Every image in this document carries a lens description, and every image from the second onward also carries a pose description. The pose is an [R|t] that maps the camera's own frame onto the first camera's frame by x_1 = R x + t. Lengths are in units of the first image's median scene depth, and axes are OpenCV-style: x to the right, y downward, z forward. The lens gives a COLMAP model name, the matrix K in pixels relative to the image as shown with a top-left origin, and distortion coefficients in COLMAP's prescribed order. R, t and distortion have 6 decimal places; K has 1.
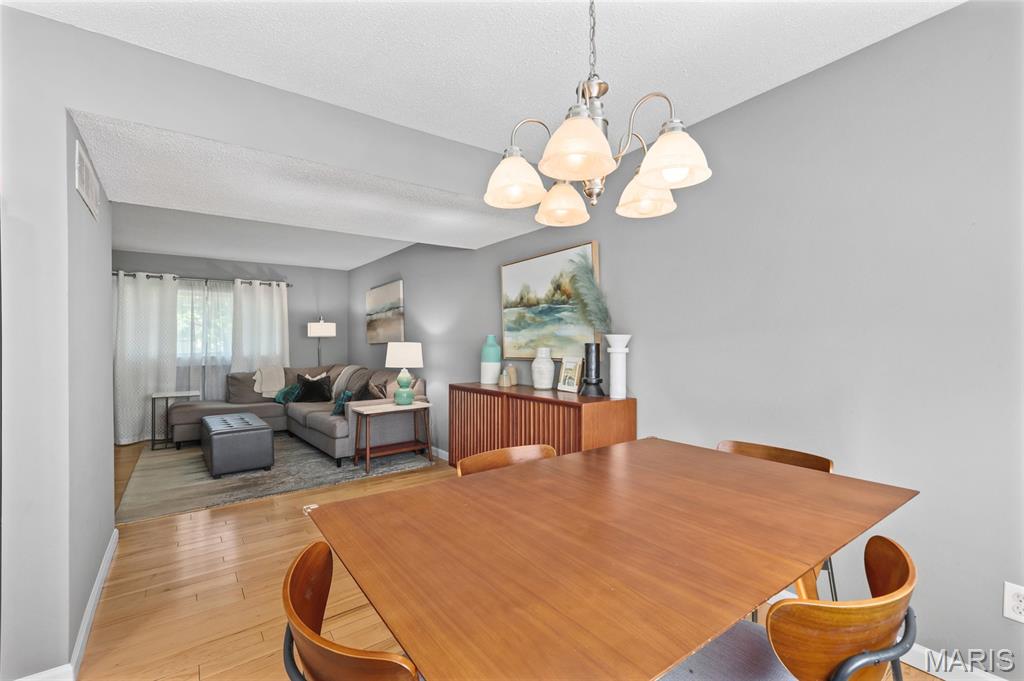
lens RADIAL K [[453.3, 0, 511.6], [0, 453.3, 341.6], [0, 0, 1]] dist [0.005954, 0.000256]
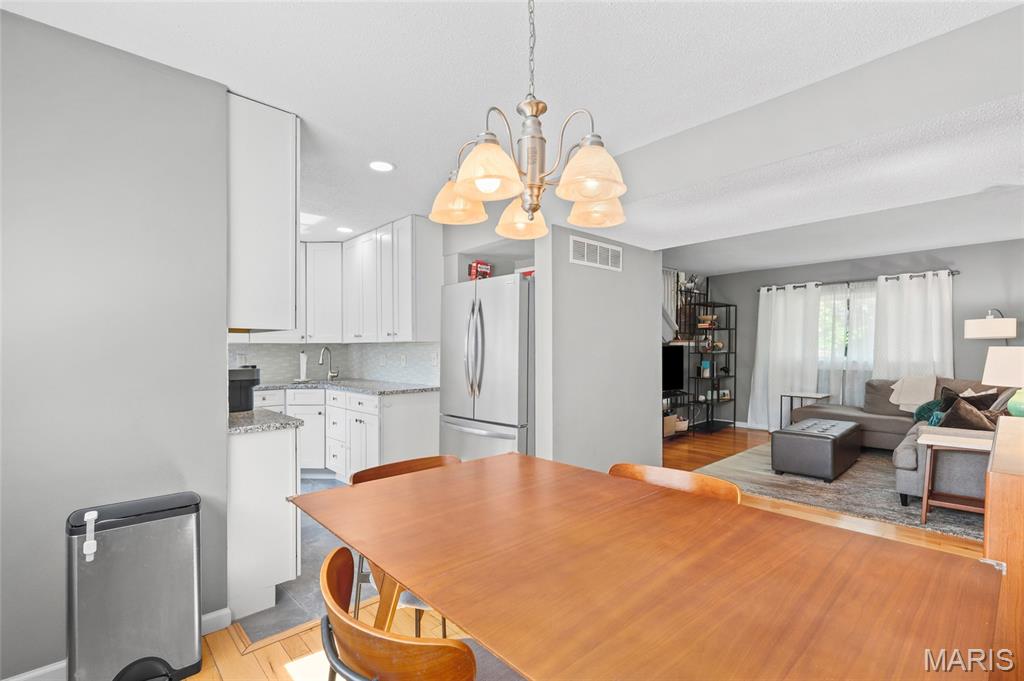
lens RADIAL K [[453.3, 0, 497.5], [0, 453.3, 351.0], [0, 0, 1]] dist [0.005954, 0.000256]
pose [[0.104098, 0.008480, -0.994531, 0.728044], [0.005536, 0.999943, 0.009106, -0.004072], [0.994552, -0.006454, 0.104045, 0.490666]]
